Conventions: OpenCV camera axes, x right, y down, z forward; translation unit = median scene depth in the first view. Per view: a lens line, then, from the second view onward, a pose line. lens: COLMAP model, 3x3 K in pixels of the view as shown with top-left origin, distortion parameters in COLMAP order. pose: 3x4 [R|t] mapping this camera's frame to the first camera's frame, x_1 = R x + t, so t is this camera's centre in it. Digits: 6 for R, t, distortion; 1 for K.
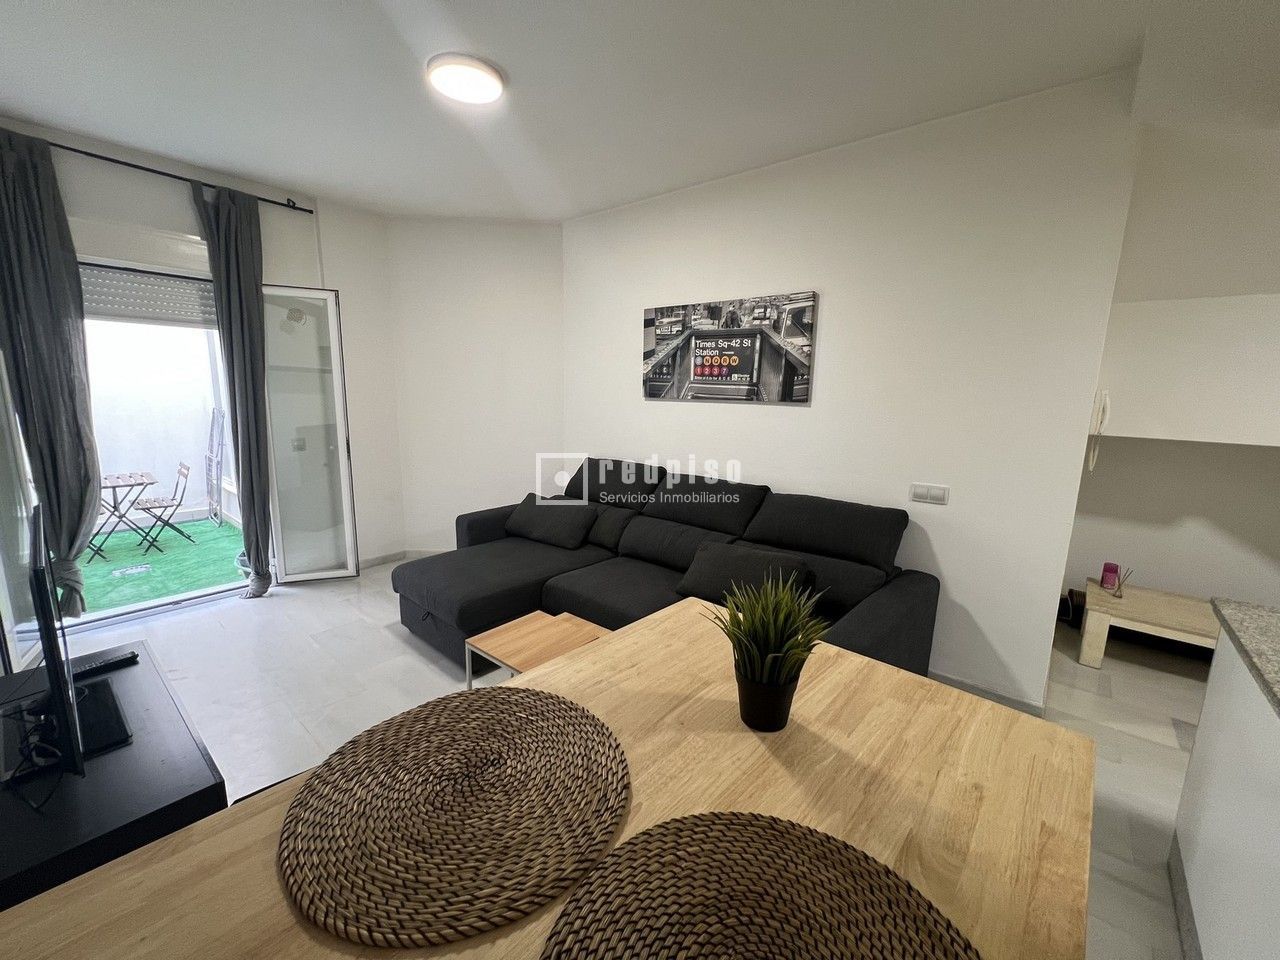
lens RADIAL K [[515.6, 0, 638.5], [0, 515.6, 481.8], [0, 0, 1]] dist [-0.003891, 0.001197]
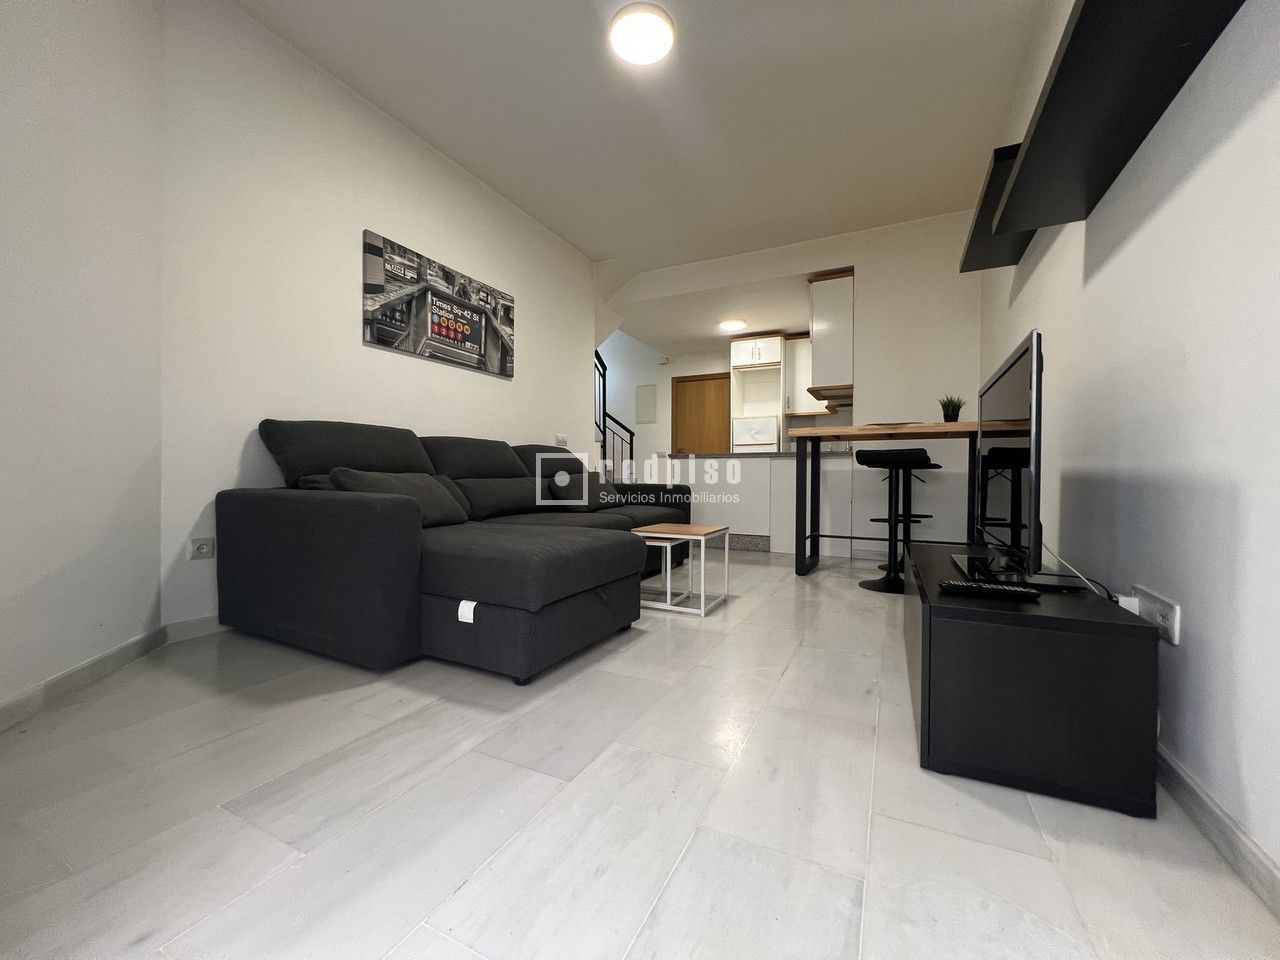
lens RADIAL K [[512.0, 0, 636.1], [0, 512.0, 480.9], [0, 0, 1]] dist [-0.002790, 0.000948]
pose [[-0.231998, -0.039659, 0.971907, -0.940344], [0.158338, 0.984302, 0.077961, 0.051341], [-0.959743, 0.171976, -0.222077, 0.927589]]
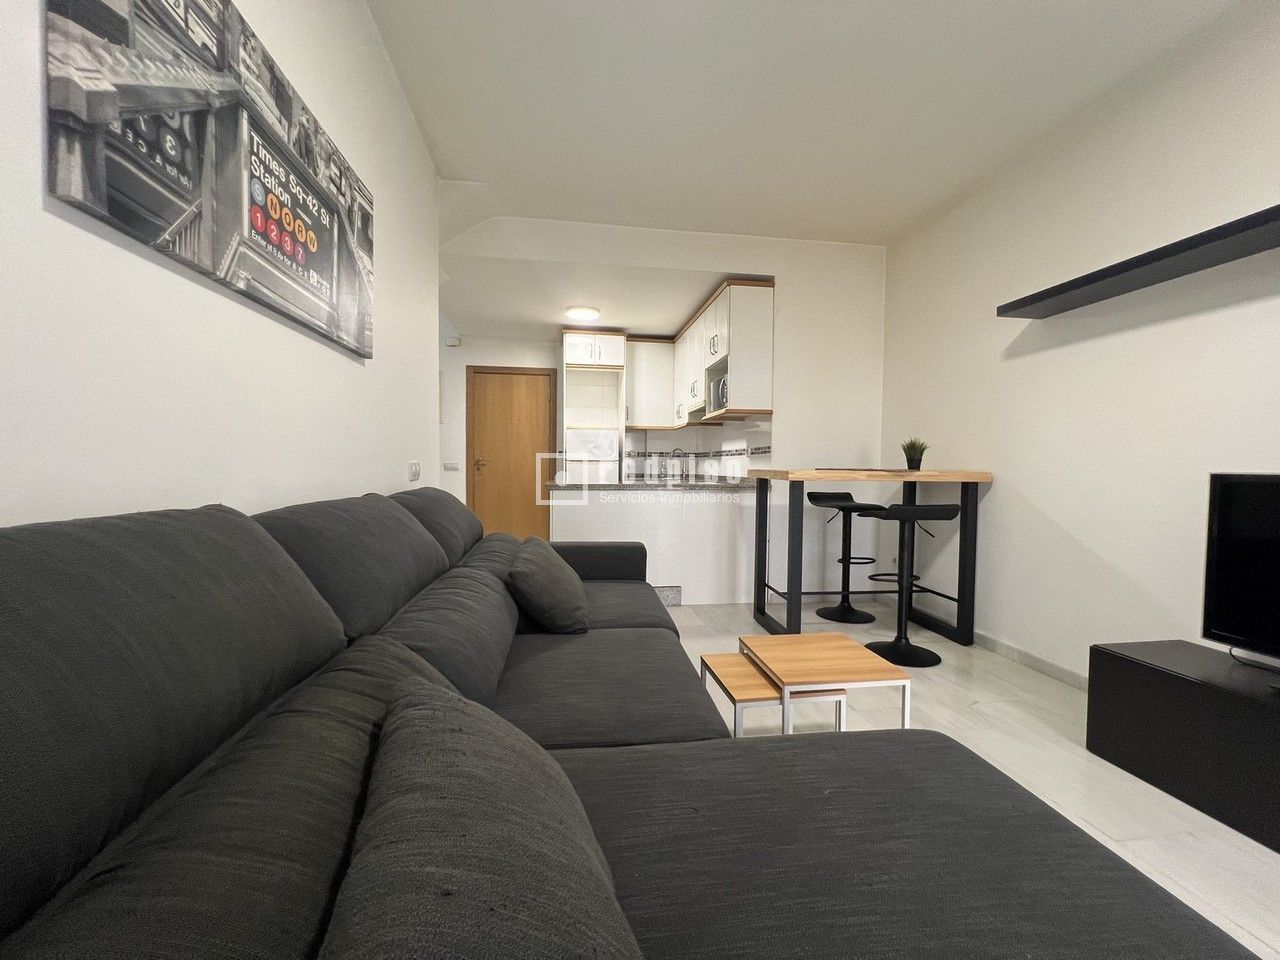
lens RADIAL K [[515.6, 0, 642.5], [0, 515.6, 478.3], [0, 0, 1]] dist [-0.003891, 0.001197]
pose [[-0.756072, -0.049261, 0.652632, -0.340590], [0.086959, 0.980762, 0.174770, -0.079457], [-0.648686, 0.188891, -0.737243, 1.157643]]
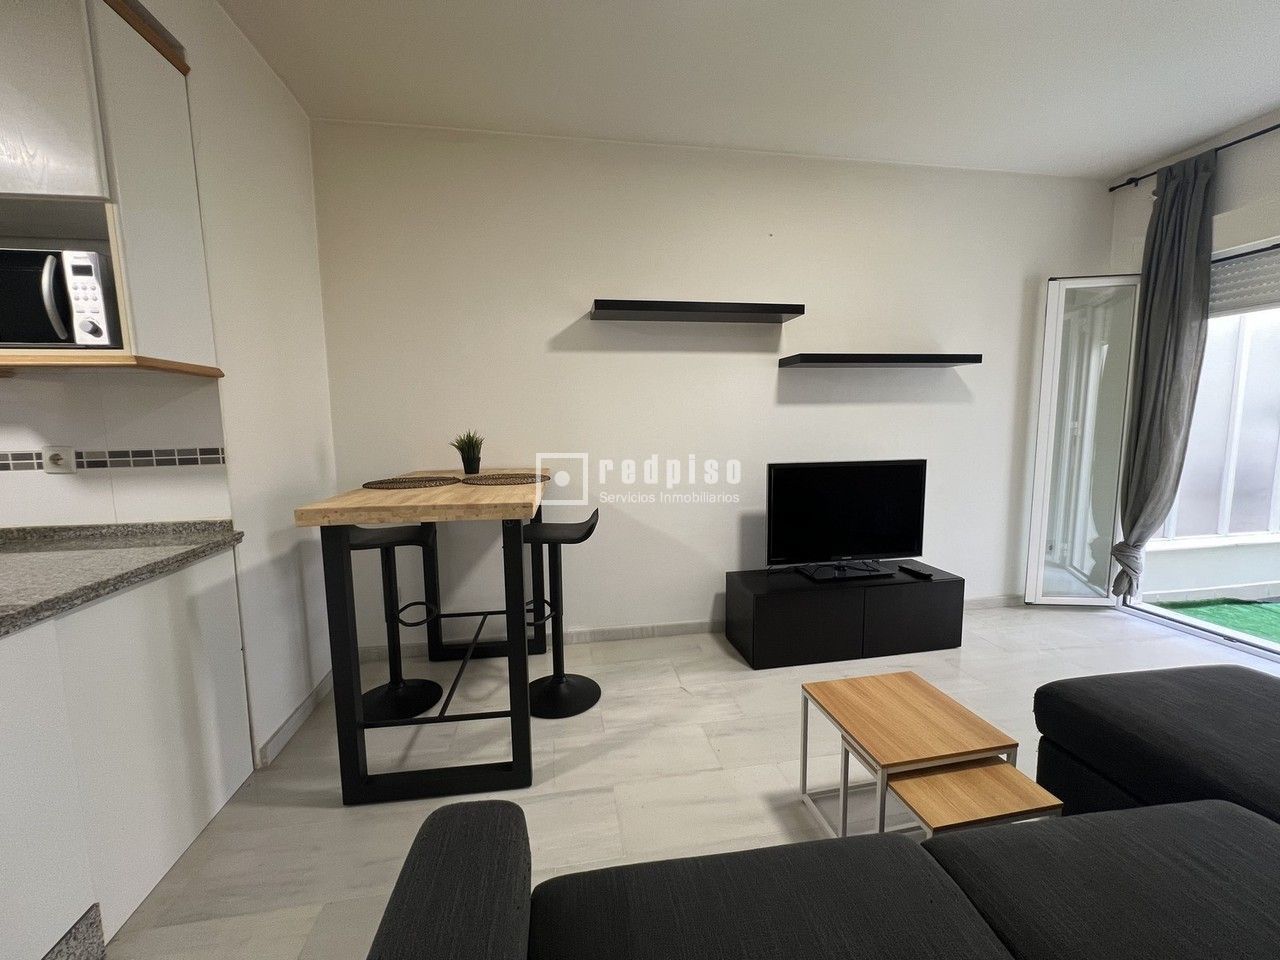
lens RADIAL K [[515.6, 0, 639.5], [0, 515.6, 479.0], [0, 0, 1]] dist [-0.003891, 0.001197]
pose [[-0.642688, 0.070506, -0.762877, 0.350006], [-0.137771, 0.968887, 0.205612, -0.058524], [0.753638, 0.237247, -0.612979, 0.742136]]
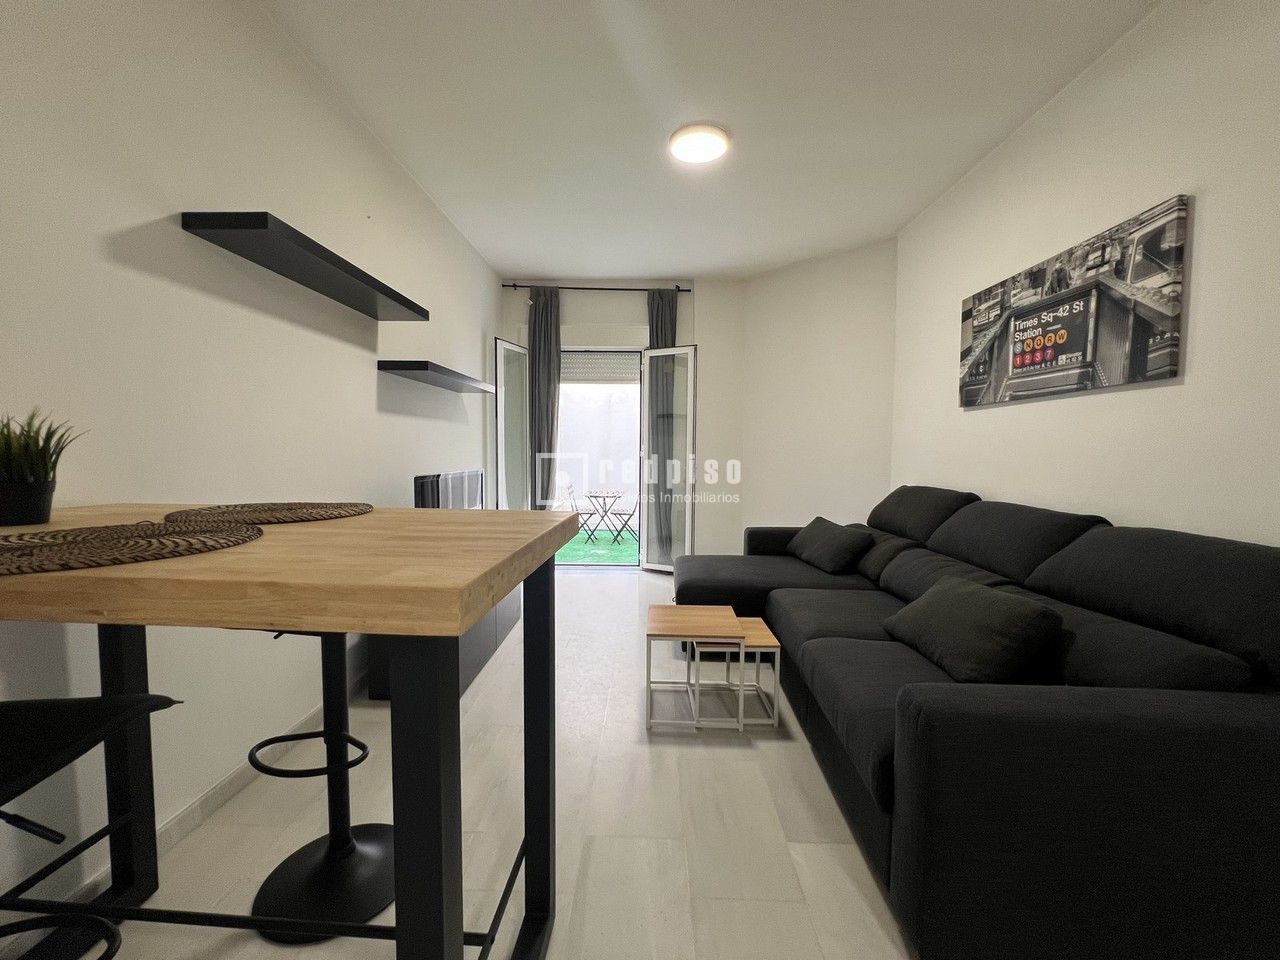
lens RADIAL K [[515.6, 0, 639.3], [0, 515.6, 481.2], [0, 0, 1]] dist [-0.003891, 0.001197]
pose [[0.628237, 0.027870, -0.777523, 0.363493], [-0.130340, 0.989005, -0.069864, 0.078675], [0.767027, 0.145234, 0.624961, 0.153997]]
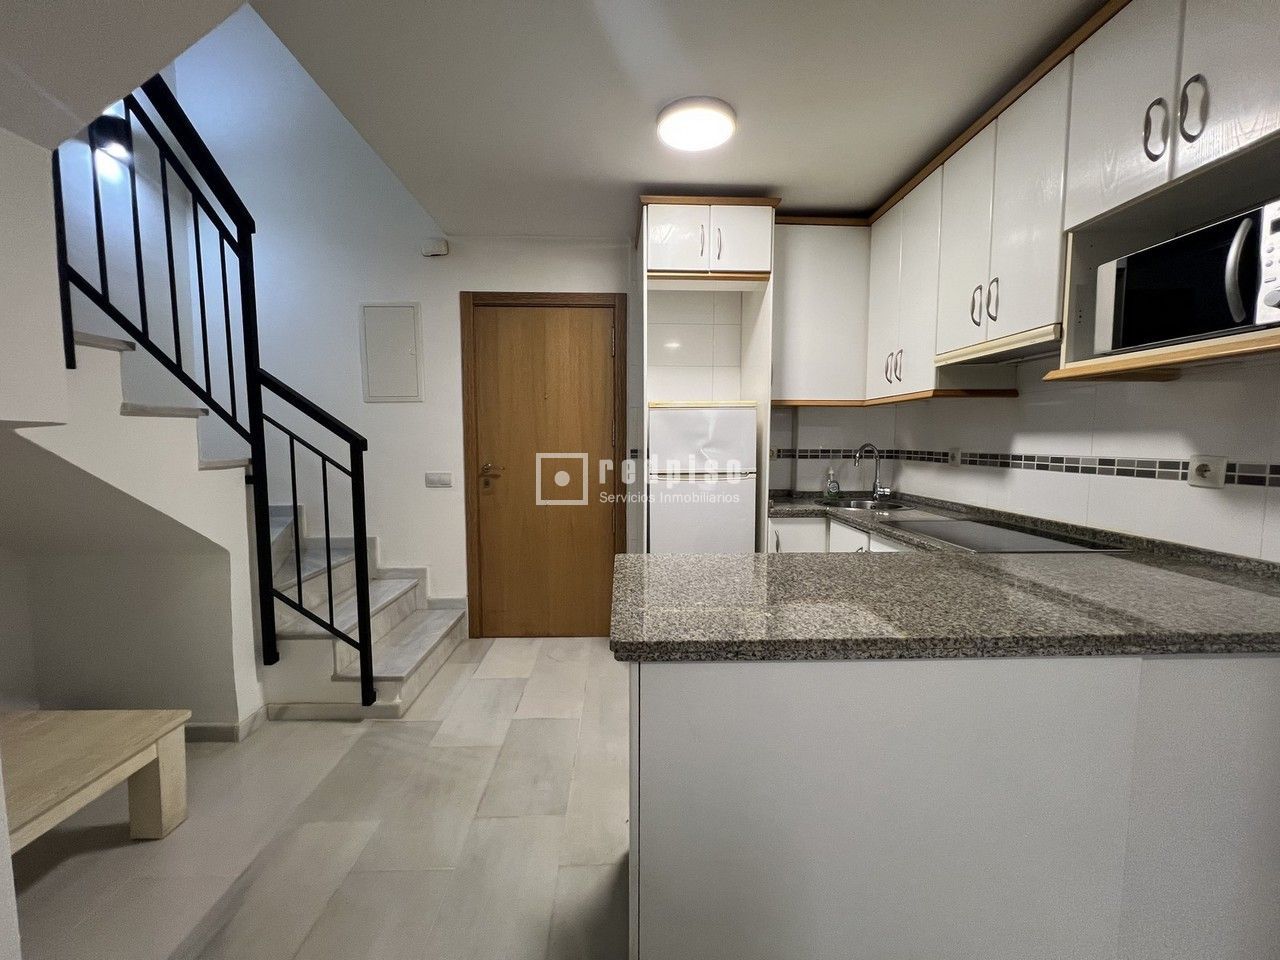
lens RADIAL K [[515.6, 0, 639.6], [0, 515.6, 479.5], [0, 0, 1]] dist [-0.003891, 0.001197]
pose [[-0.673812, -0.083157, 0.734209, 0.332691], [0.110480, 0.971139, 0.211383, -0.031850], [-0.730597, 0.223548, -0.645178, 0.628350]]
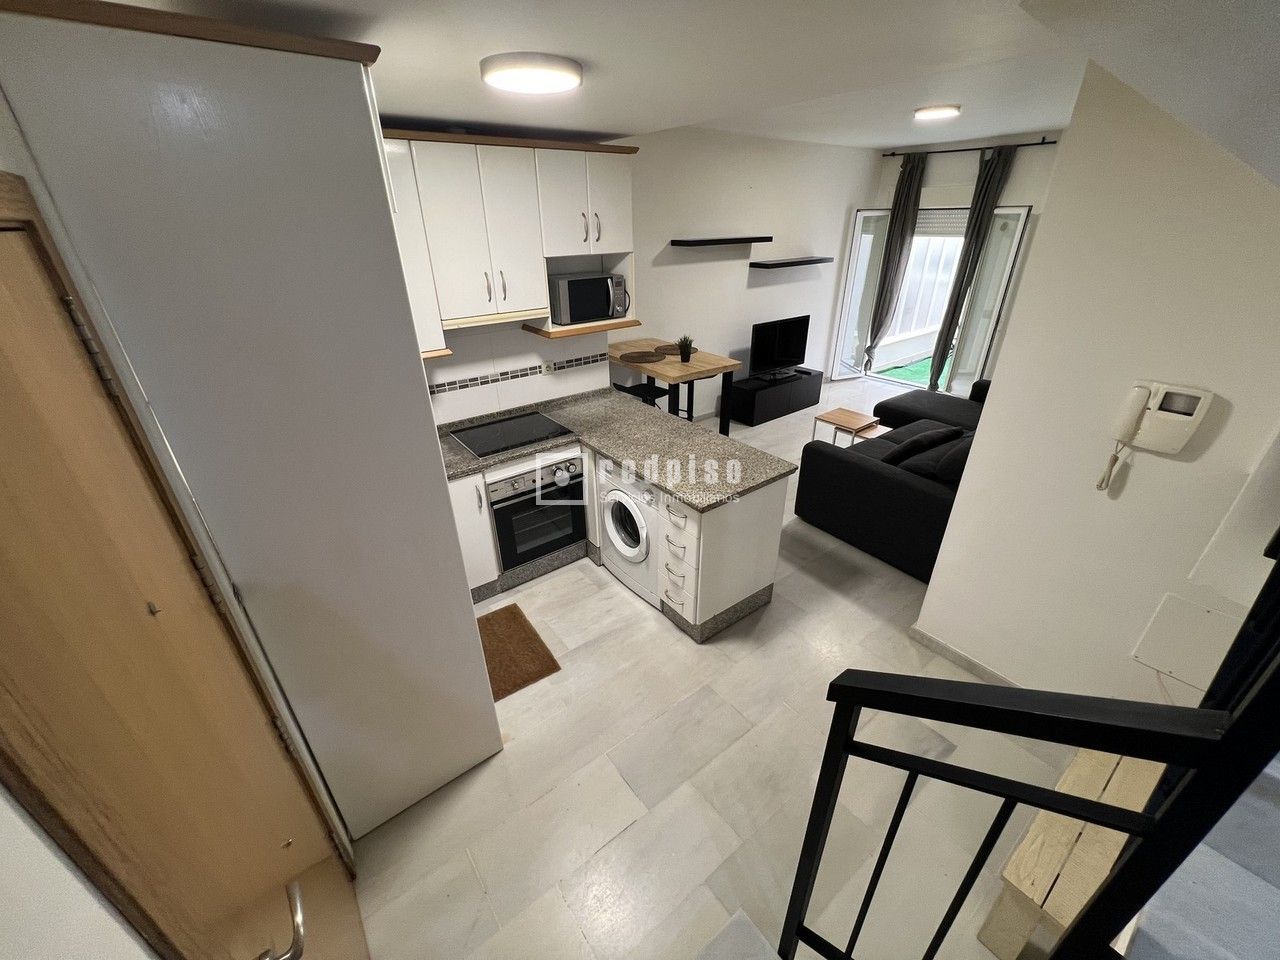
lens RADIAL K [[515.6, 0, 639.2], [0, 515.6, 479.1], [0, 0, 1]] dist [-0.003891, 0.001197]
pose [[-0.216355, 0.421961, -0.880420, 1.312658], [-0.161770, 0.873820, 0.458551, -0.205123], [0.962819, 0.241636, -0.120795, 0.342591]]
